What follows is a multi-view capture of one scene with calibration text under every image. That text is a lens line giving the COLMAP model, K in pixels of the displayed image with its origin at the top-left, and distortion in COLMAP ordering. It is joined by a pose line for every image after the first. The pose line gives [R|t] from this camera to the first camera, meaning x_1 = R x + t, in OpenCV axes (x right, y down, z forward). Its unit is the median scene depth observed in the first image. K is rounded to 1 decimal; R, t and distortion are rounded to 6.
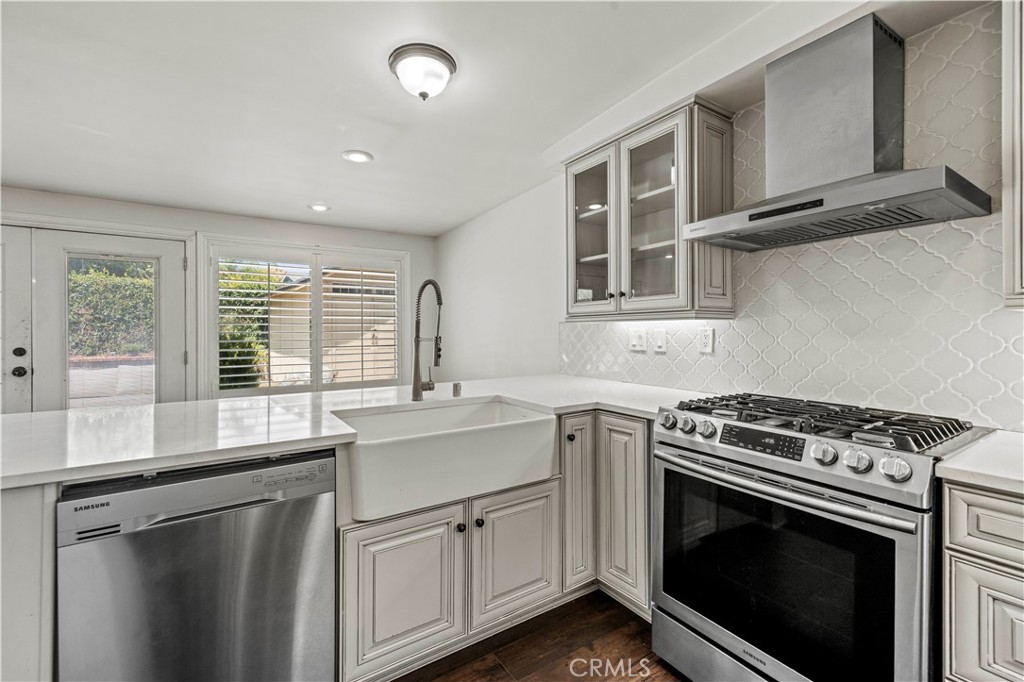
lens RADIAL K [[438.7, 0, 508.7], [0, 438.7, 330.3], [0, 0, 1]] dist [0.005084, -0.000011]
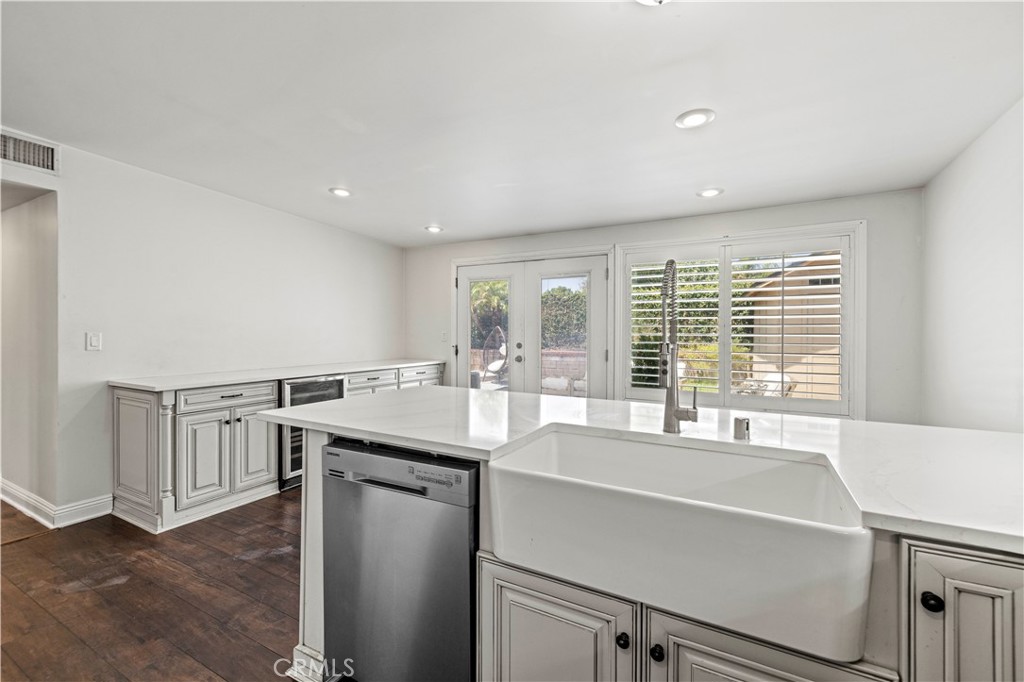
lens RADIAL K [[438.7, 0, 507.6], [0, 438.7, 335.0], [0, 0, 1]] dist [0.005084, -0.000011]
pose [[0.462621, 0.012149, -0.886473, 0.286924], [-0.006447, 0.999926, 0.010339, -0.003315], [0.886533, 0.000932, 0.462665, 0.415961]]
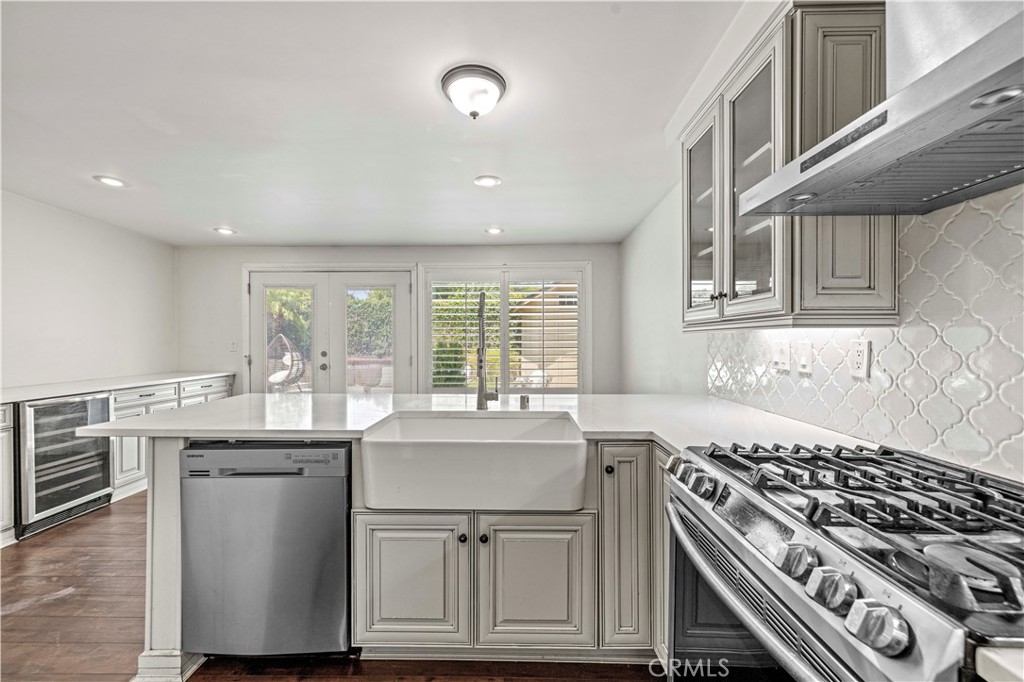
lens RADIAL K [[438.7, 0, 509.1], [0, 438.7, 342.0], [0, 0, 1]] dist [0.005084, -0.000011]
pose [[0.823302, 0.005213, -0.567579, 0.415059], [-0.001205, 0.999972, 0.007436, -0.006826], [0.567602, -0.005438, 0.823285, 0.175122]]
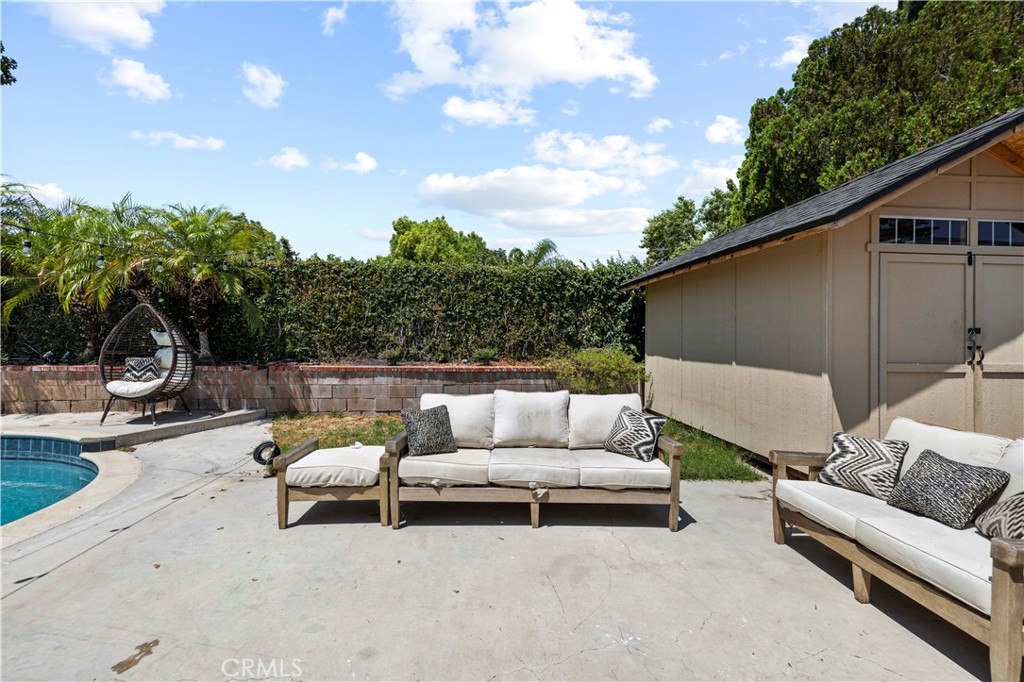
lens RADIAL K [[438.7, 0, 514.5], [0, 438.7, 340.1], [0, 0, 1]] dist [0.005084, -0.000011]
pose [[0.842027, 0.011055, -0.539322, -1.778447], [-0.010895, 0.999935, 0.003487, 0.052633], [0.539325, 0.002940, 0.842093, 1.735182]]
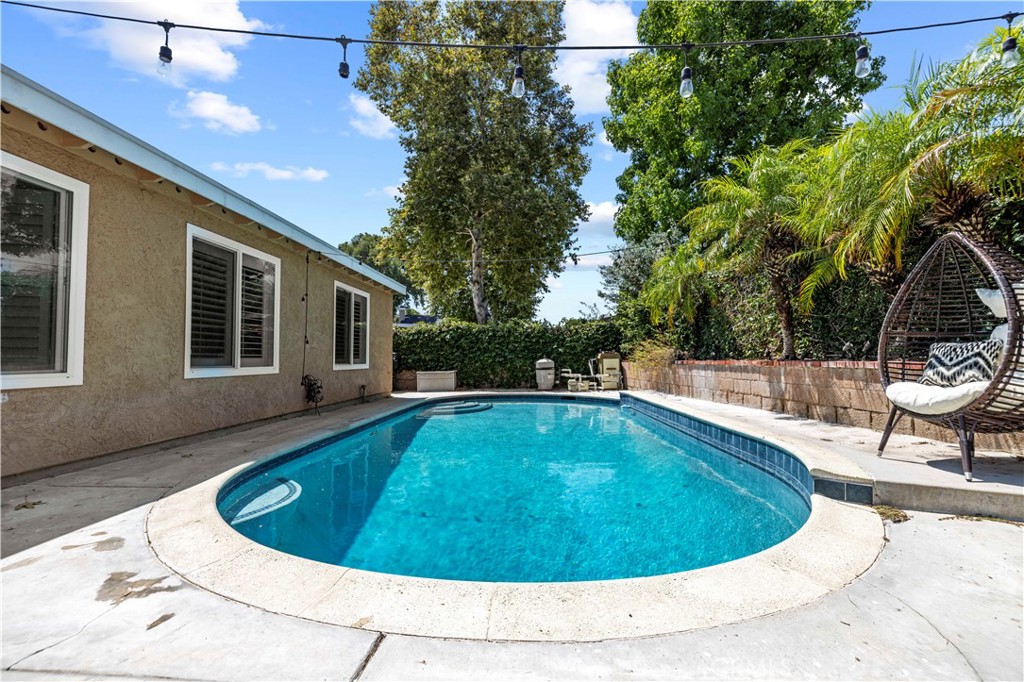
lens RADIAL K [[438.7, 0, 502.1], [0, 438.7, 342.2], [0, 0, 1]] dist [0.005084, -0.000011]
pose [[-0.603370, -0.028492, -0.796952, -3.145083], [-0.000520, 0.999375, -0.035335, 0.243101], [0.797461, -0.020906, -0.603008, 2.461529]]
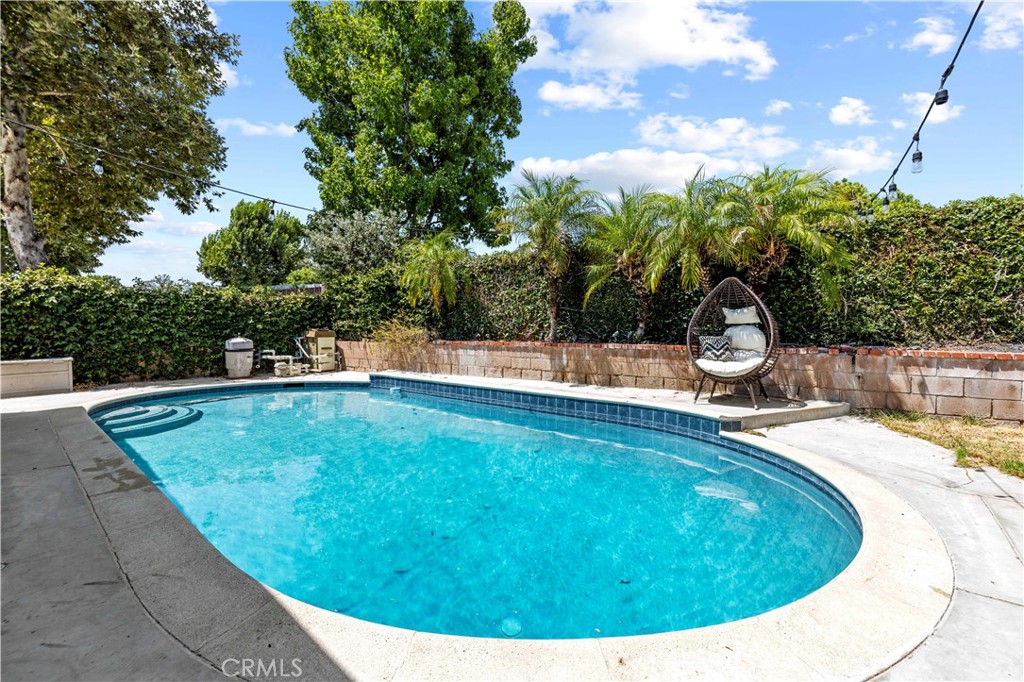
lens RADIAL K [[438.7, 0, 515.9], [0, 438.7, 344.1], [0, 0, 1]] dist [0.005084, -0.000011]
pose [[0.278742, 0.027819, -0.959963, -3.023854], [-0.009263, 0.999612, 0.026278, 0.184472], [0.960321, 0.001567, 0.278892, 0.940697]]
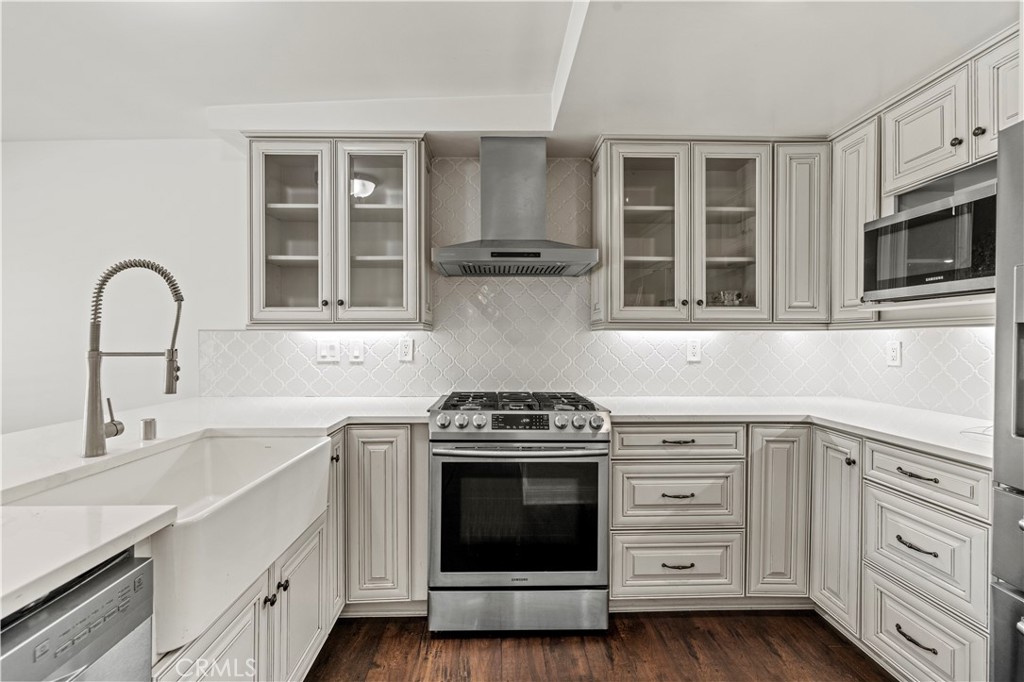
lens RADIAL K [[456.8, 0, 506.4], [0, 456.8, 342.8], [0, 0, 1]] dist [-0.001926, 0.000602]
pose [[0.528768, -0.000884, 0.848766, -0.423106], [-0.003455, 0.999989, 0.003194, 0.000675], [-0.848759, -0.004621, 0.528759, 0.182133]]
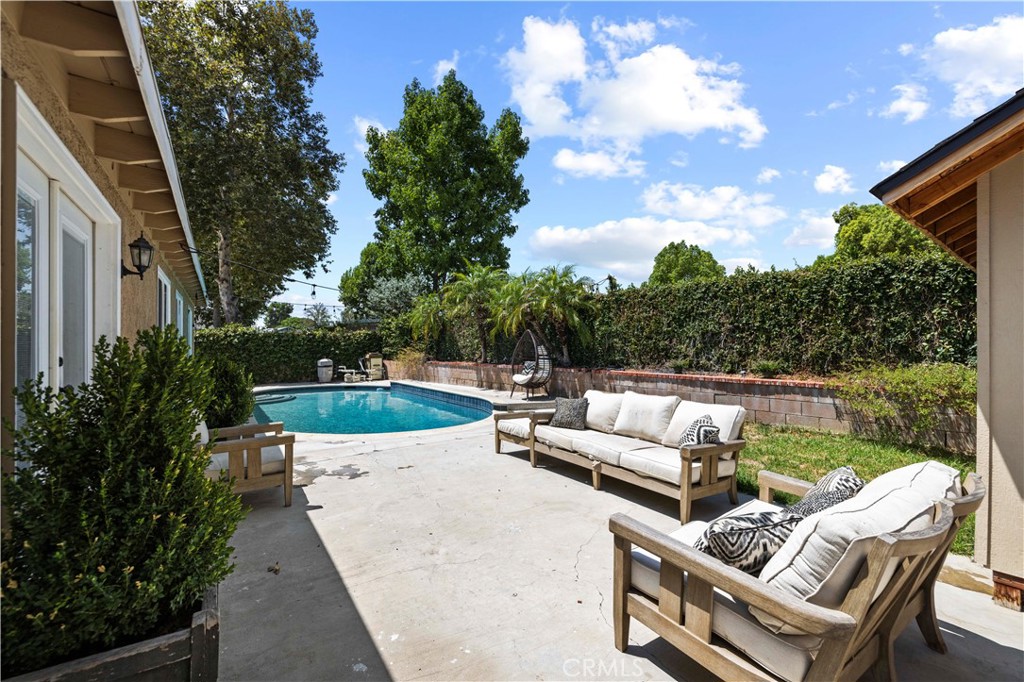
lens RADIAL K [[438.7, 0, 512.4], [0, 438.7, 345.8], [0, 0, 1]] dist [0.005084, -0.000011]
pose [[0.013450, -0.000469, -0.999909, -0.625444], [-0.004332, 0.999990, -0.000527, 0.035068], [0.999900, 0.004339, 0.013448, 2.527653]]
